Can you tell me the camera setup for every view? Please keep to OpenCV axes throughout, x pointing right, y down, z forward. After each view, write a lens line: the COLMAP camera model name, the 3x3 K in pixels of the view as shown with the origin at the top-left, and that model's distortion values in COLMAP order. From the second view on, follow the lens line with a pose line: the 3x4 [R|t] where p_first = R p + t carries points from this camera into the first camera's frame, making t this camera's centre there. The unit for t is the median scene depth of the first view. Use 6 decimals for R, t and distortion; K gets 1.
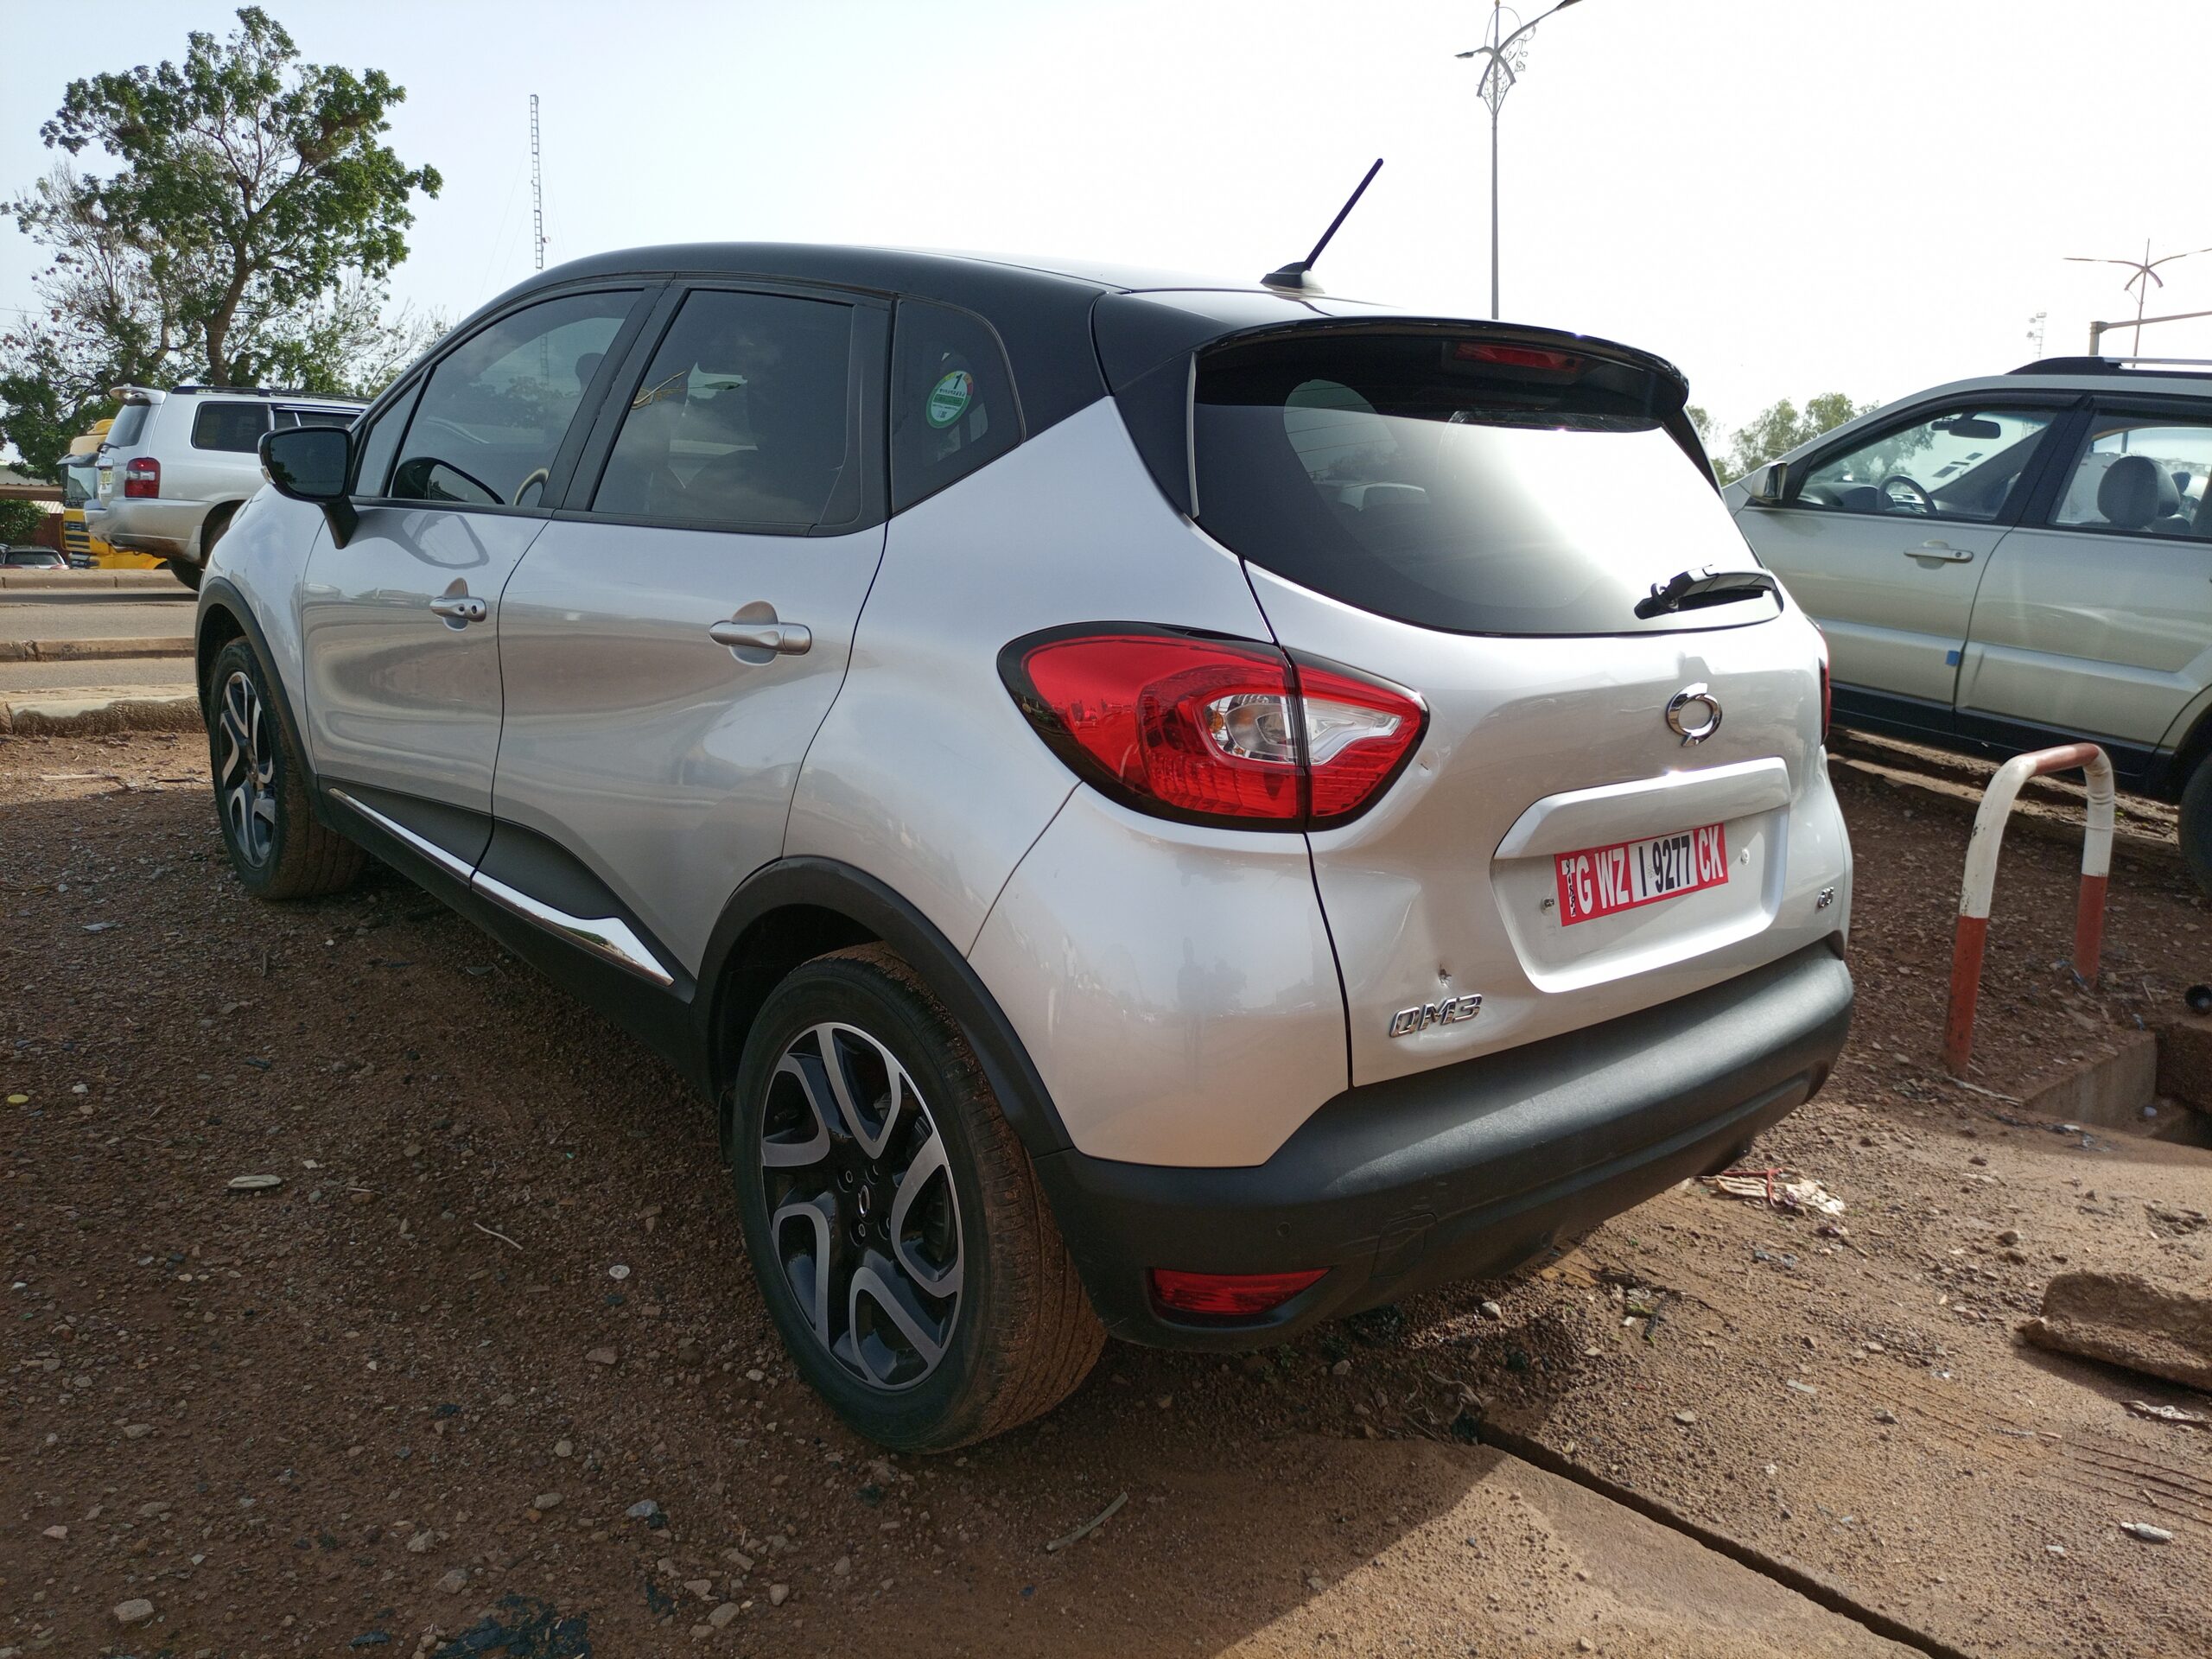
lens RADIAL K [[1672.3, 0, 1104.6], [0, 1672.3, 836.2], [0, 0, 1]] dist [0.032550, -0.015358]
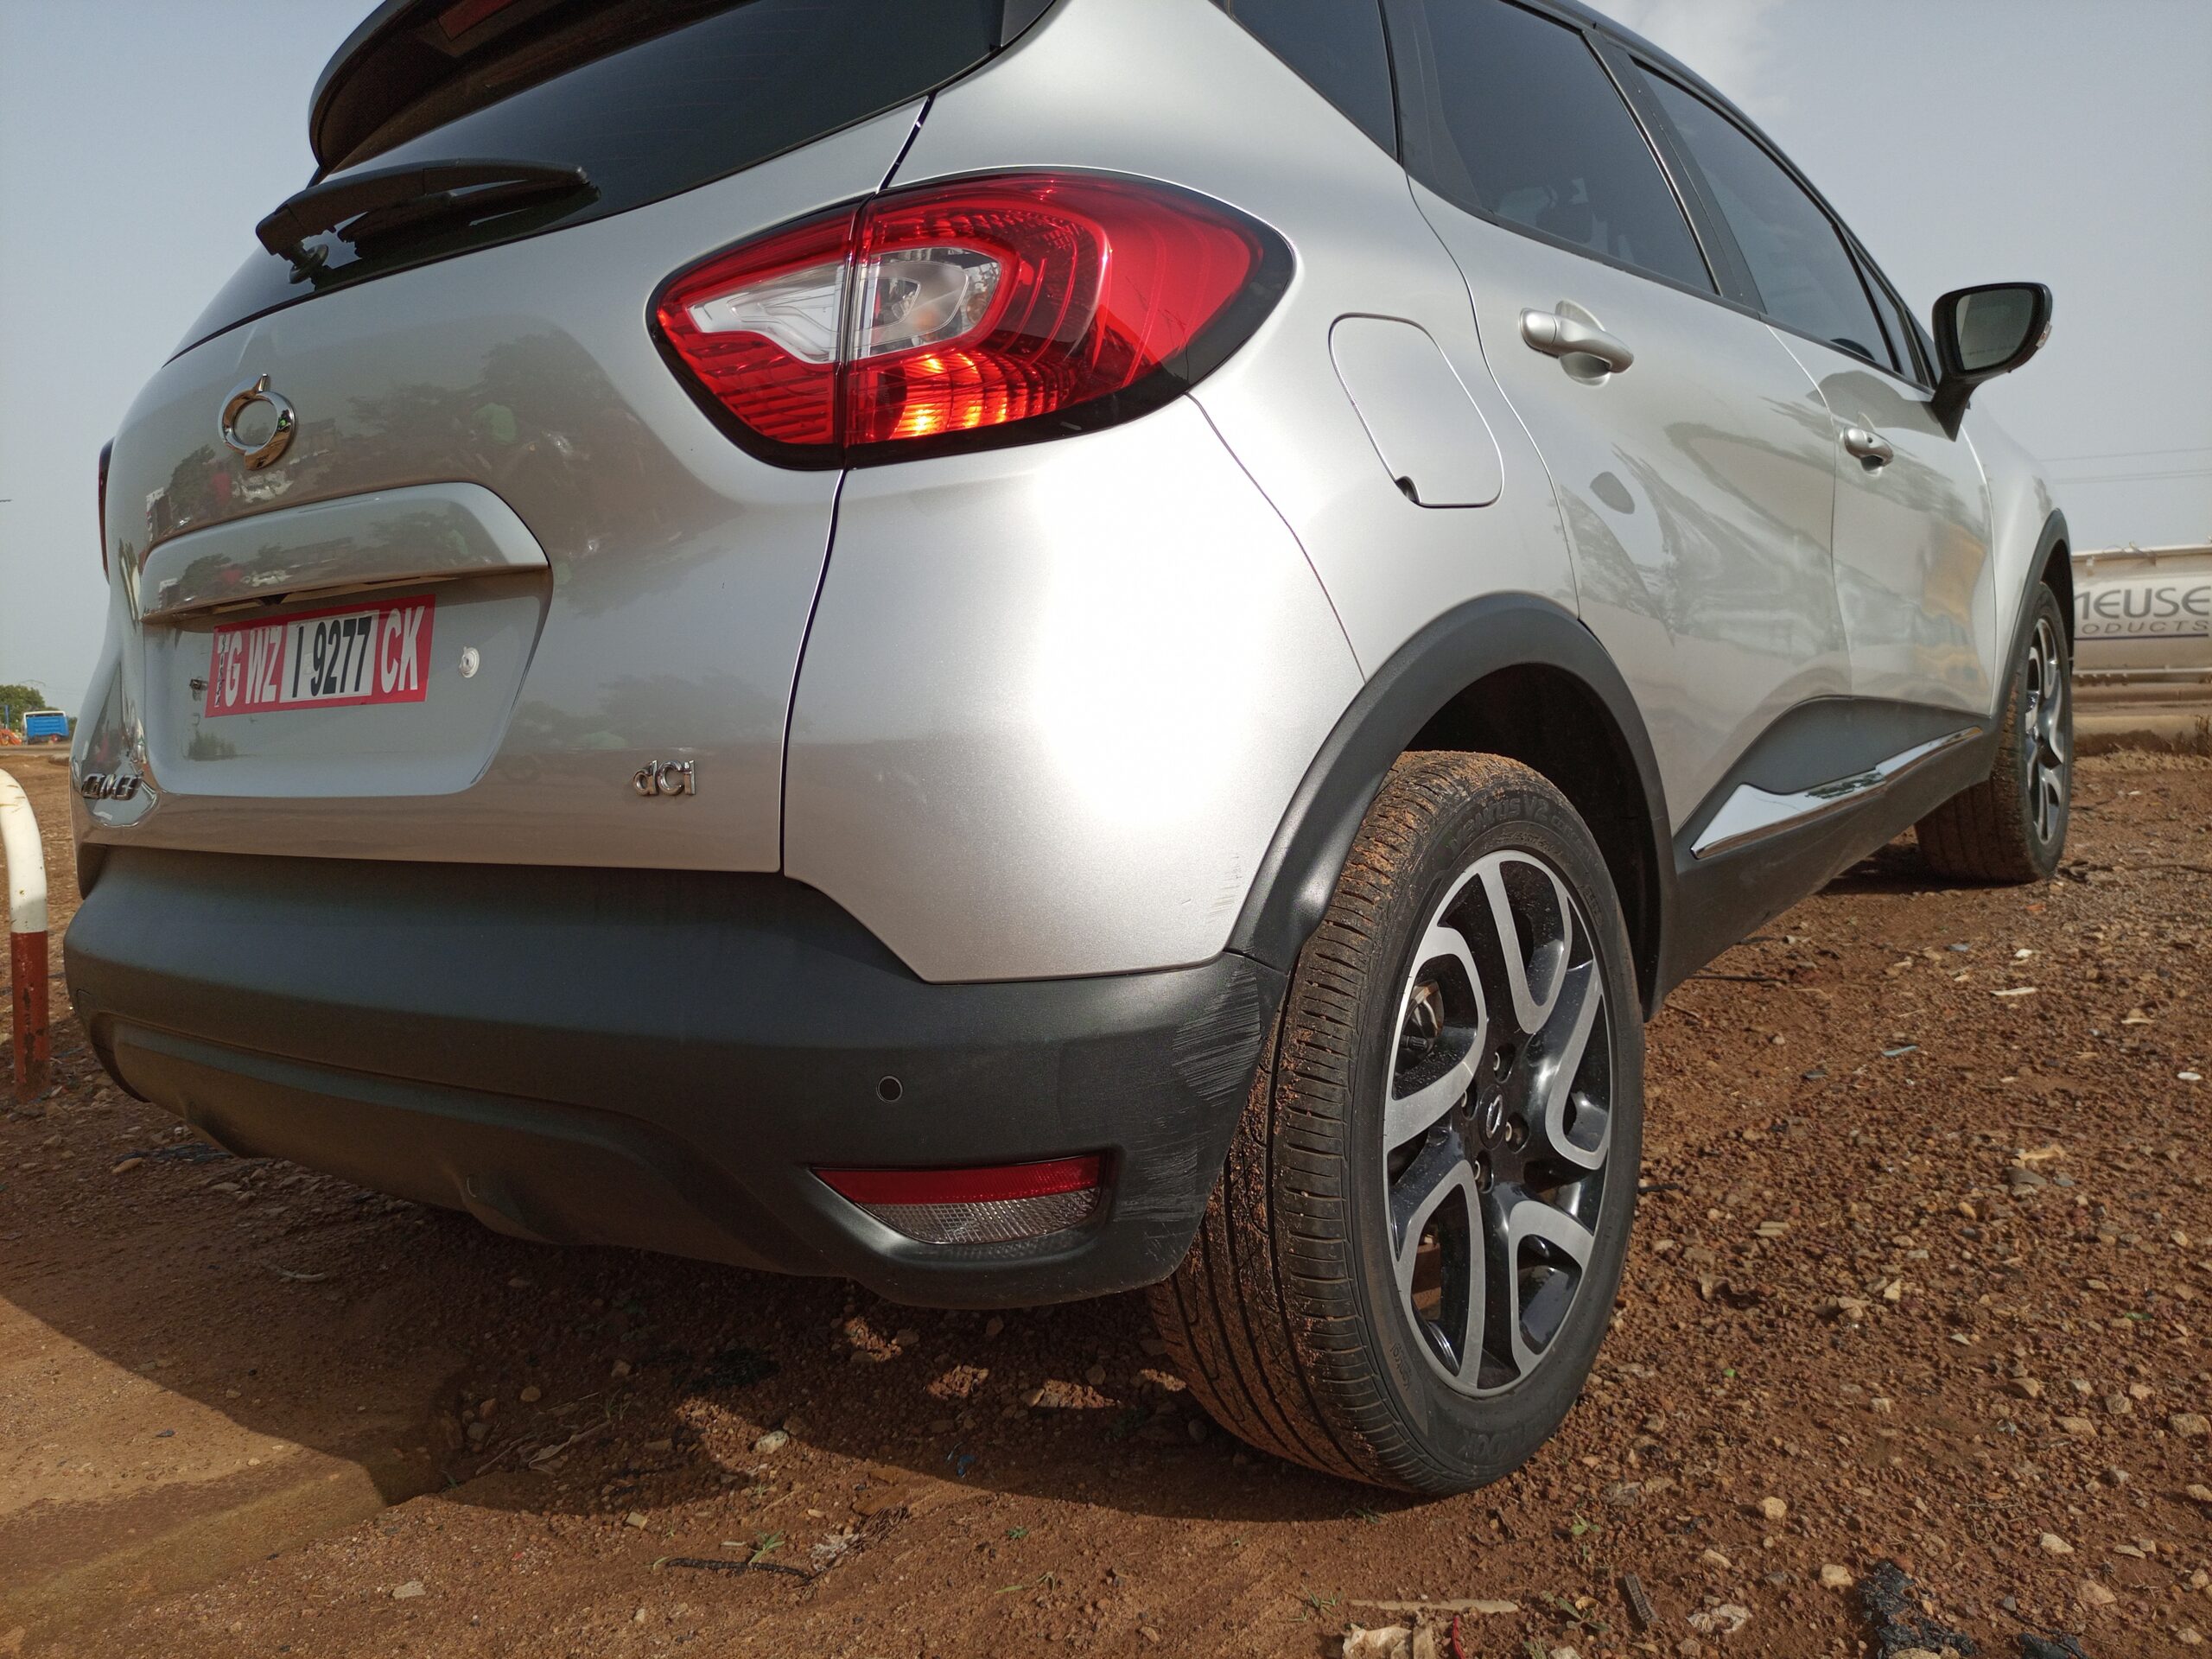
lens RADIAL K [[1672.3, 0, 1108.2], [0, 1672.3, 850.7], [0, 0, 1]] dist [0.032550, -0.015358]
pose [[0.161216, 0.057793, -0.985226, 0.082166], [-0.142491, 0.989187, 0.034709, 0.002017], [0.976579, 0.134790, 0.167707, 0.094020]]
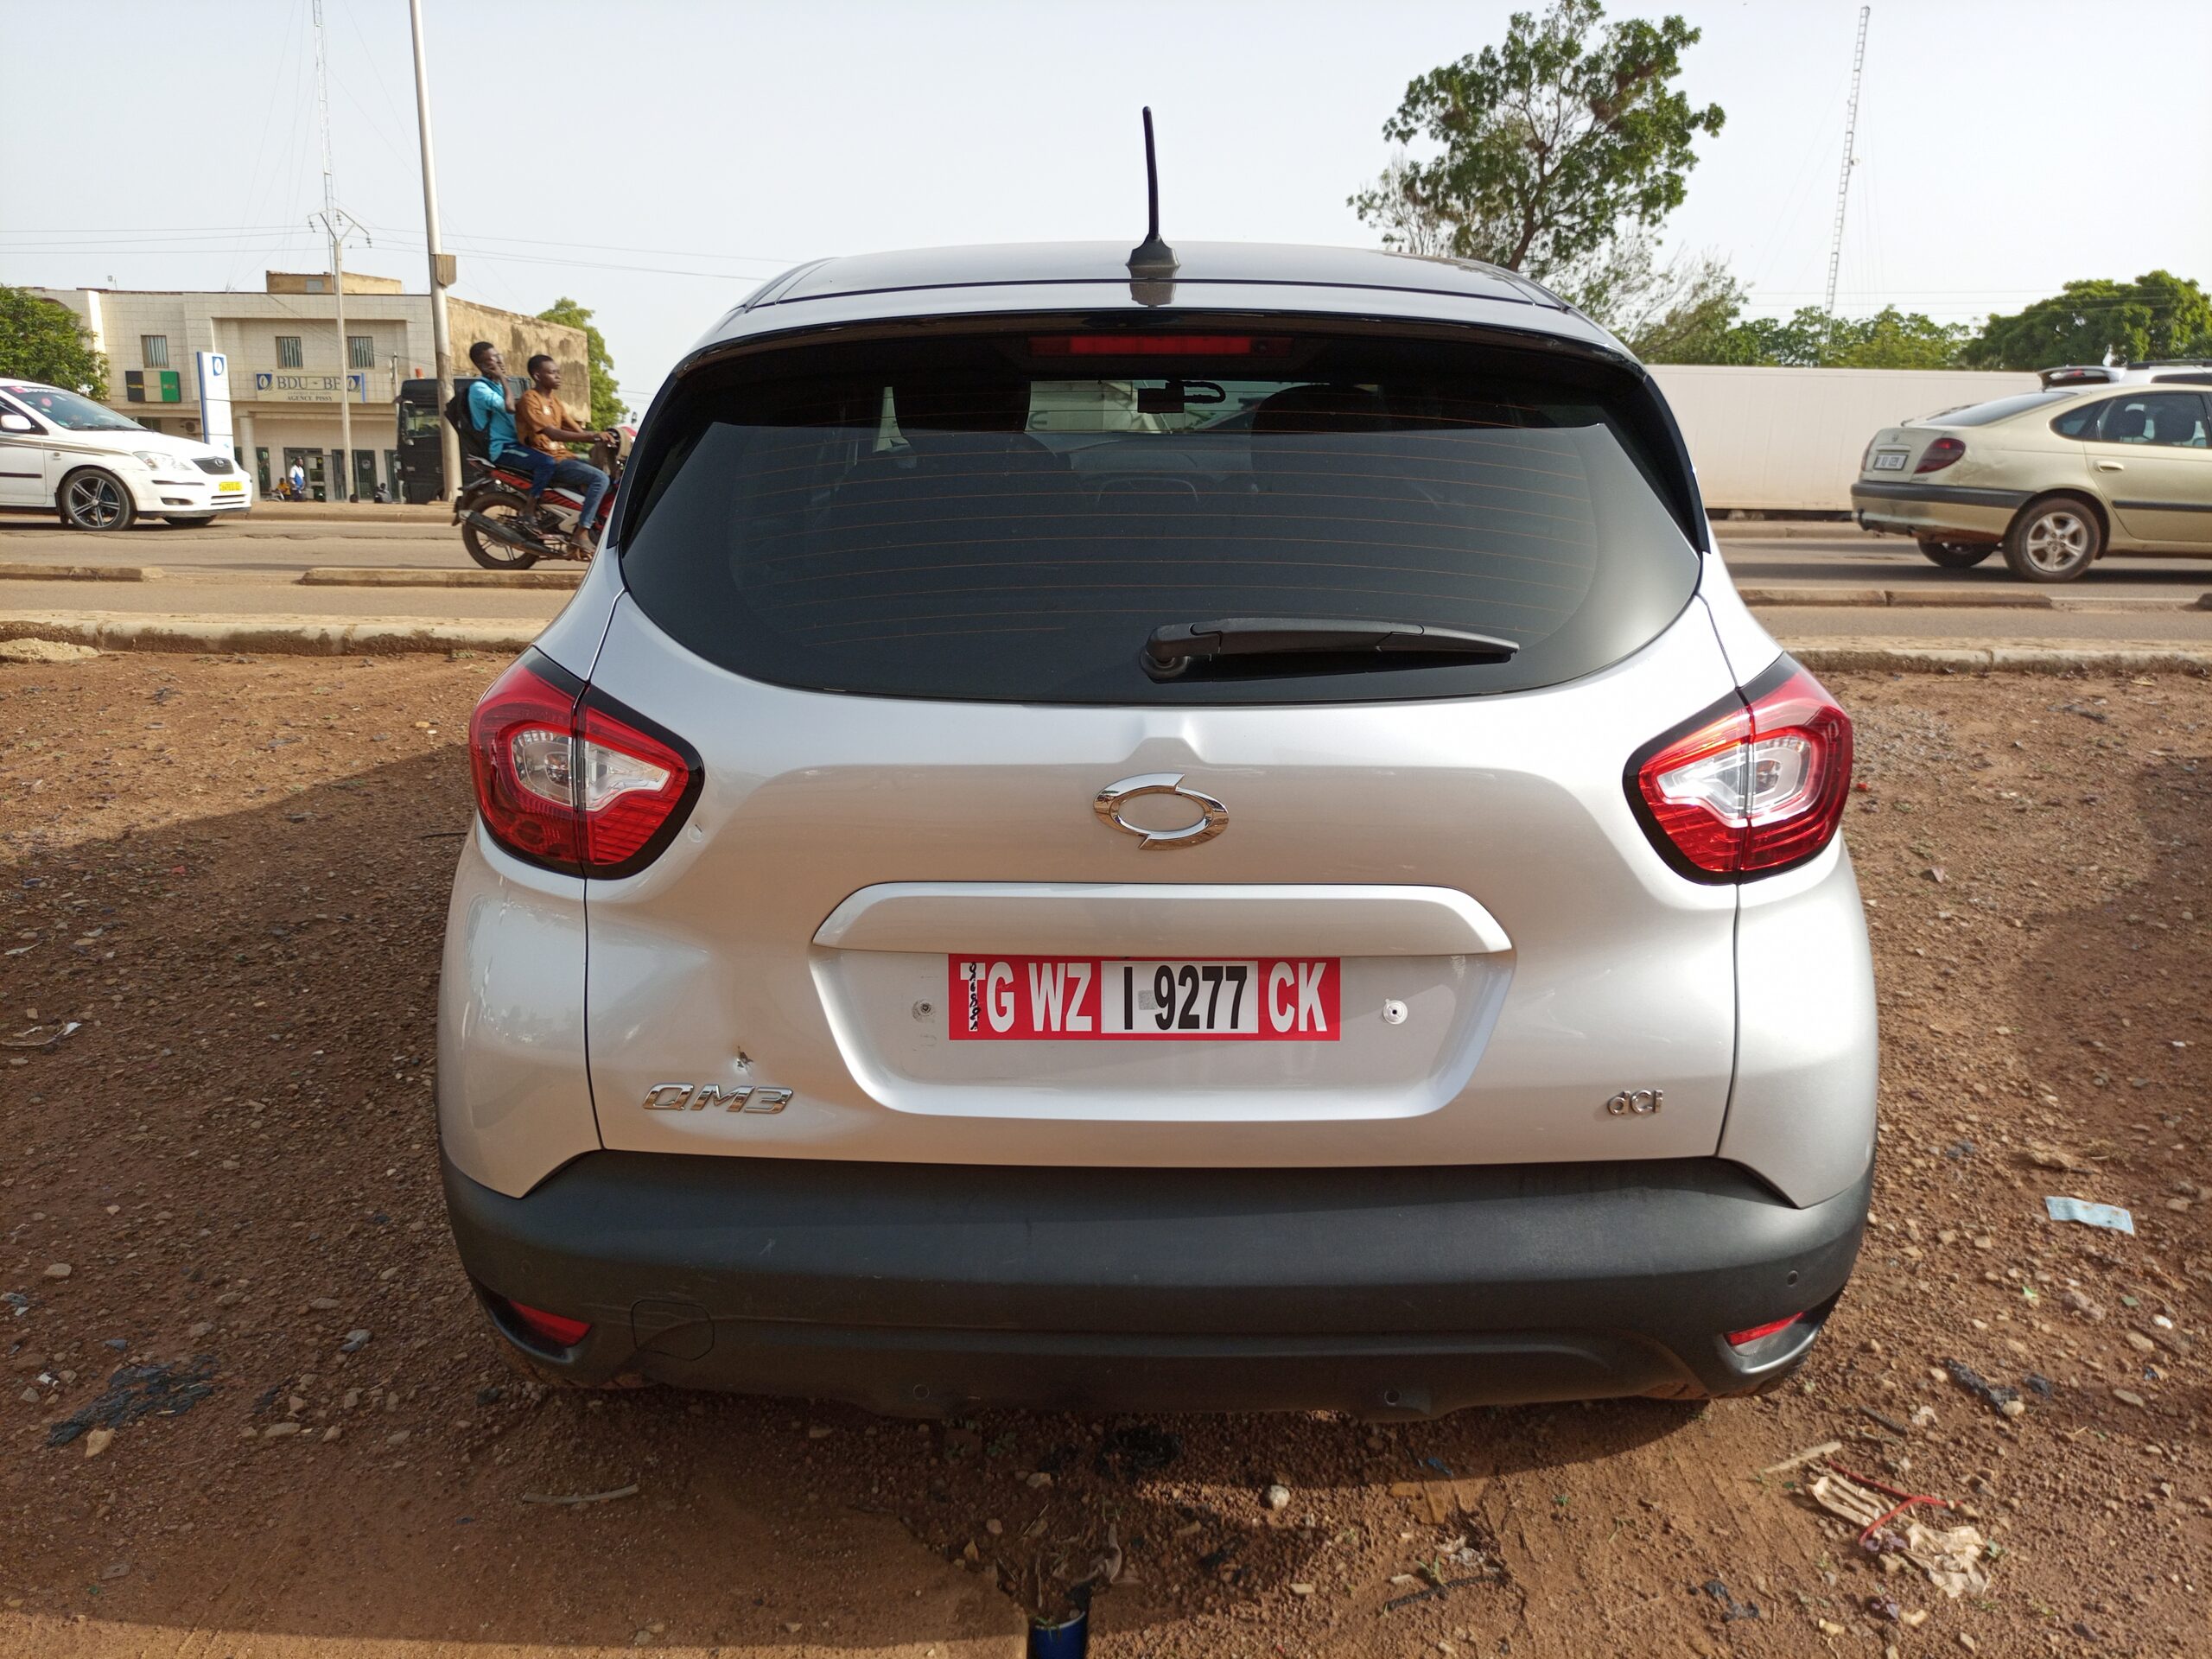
lens RADIAL K [[1672.3, 0, 1117.9], [0, 1672.3, 834.5], [0, 0, 1]] dist [0.032550, -0.015358]
pose [[0.737343, 0.139930, -0.660867, 0.063899], [-0.116321, 0.989998, 0.079838, -0.009127], [0.665428, 0.018005, 0.746245, 0.031074]]
